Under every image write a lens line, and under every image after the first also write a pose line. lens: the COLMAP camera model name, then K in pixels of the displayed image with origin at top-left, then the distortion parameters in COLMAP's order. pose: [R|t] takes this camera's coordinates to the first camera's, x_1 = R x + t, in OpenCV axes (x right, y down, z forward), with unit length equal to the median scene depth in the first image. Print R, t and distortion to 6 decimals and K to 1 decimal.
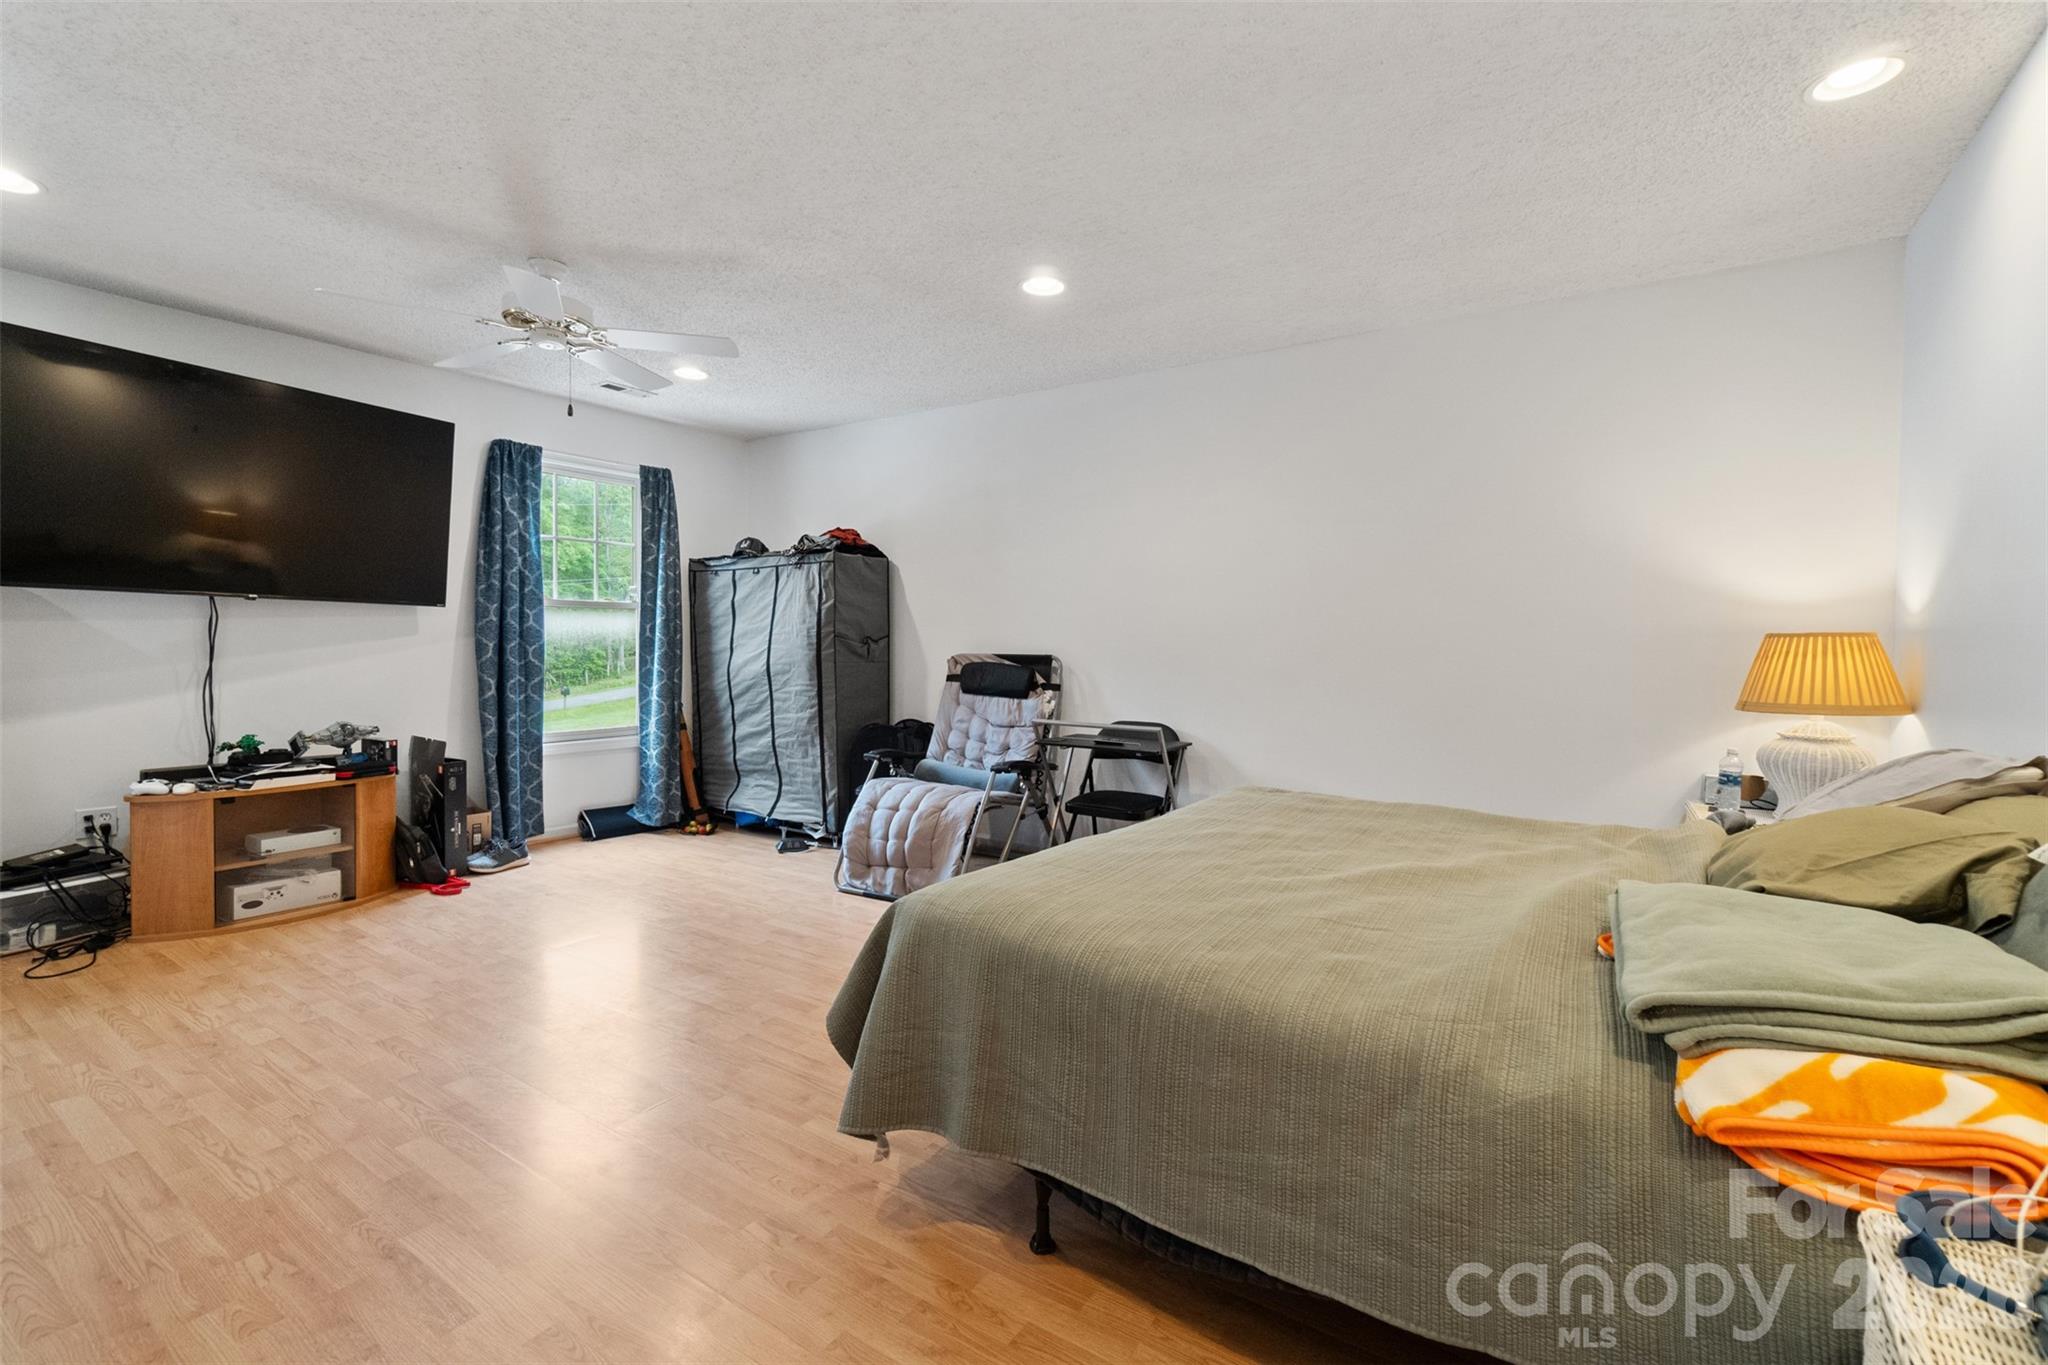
lens RADIAL K [[895.4, 0, 1024.0], [0, 895.4, 682.5], [0, 0, 1]] dist [-0.006981, 0.000668]
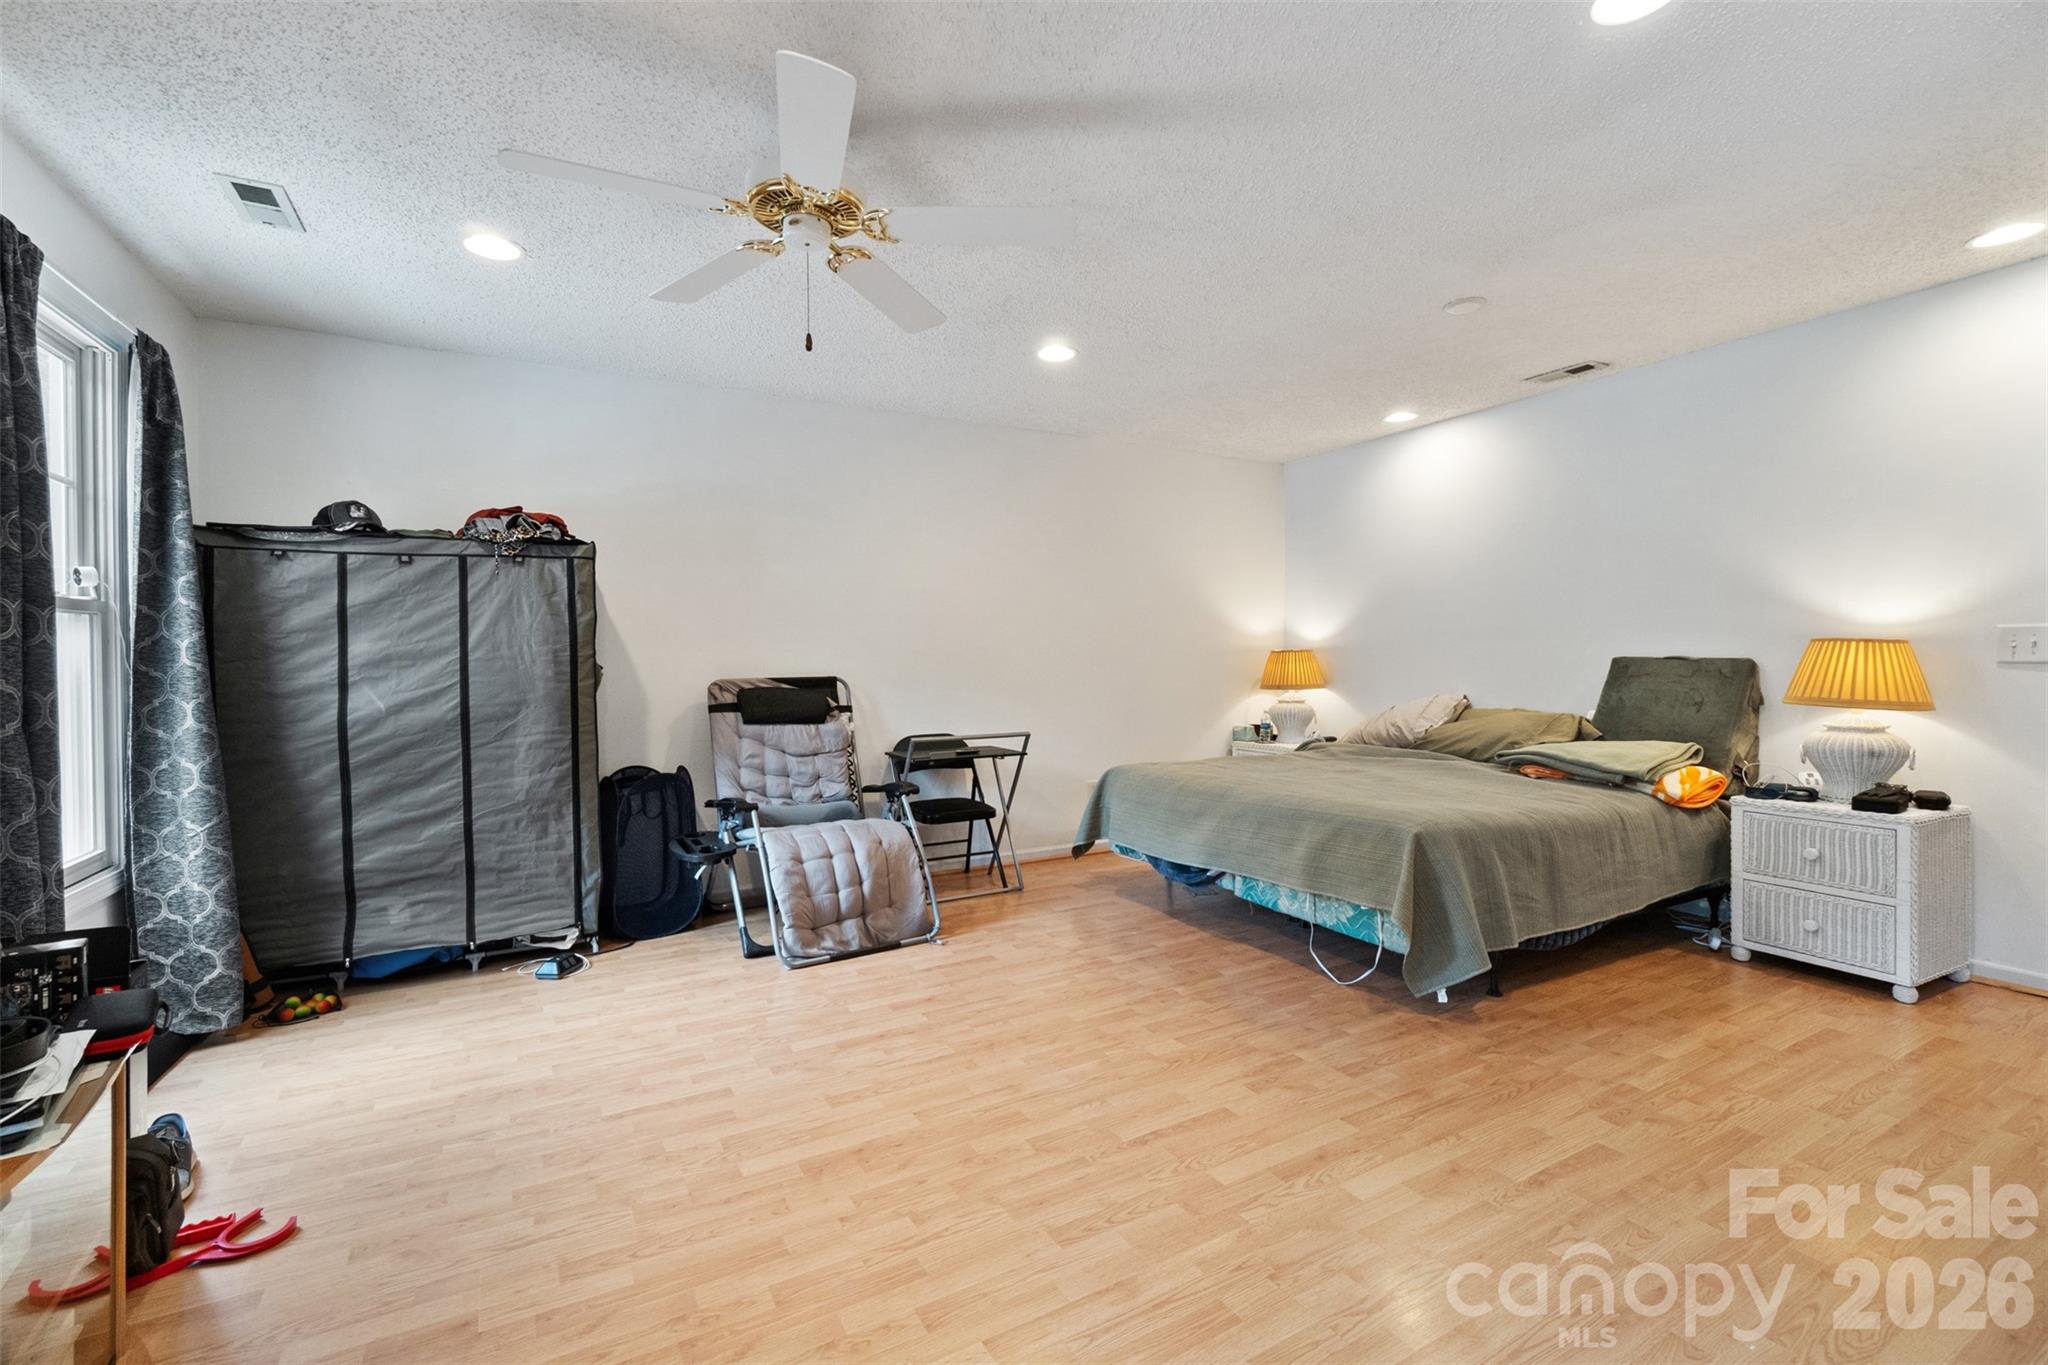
lens RADIAL K [[895.4, 0, 1024.0], [0, 895.4, 682.5], [0, 0, 1]] dist [-0.006981, 0.000668]
pose [[0.444311, -0.039638, 0.894995, -0.710840], [0.054114, 0.998384, 0.017353, -0.028437], [-0.894237, 0.040721, 0.445738, 0.364681]]
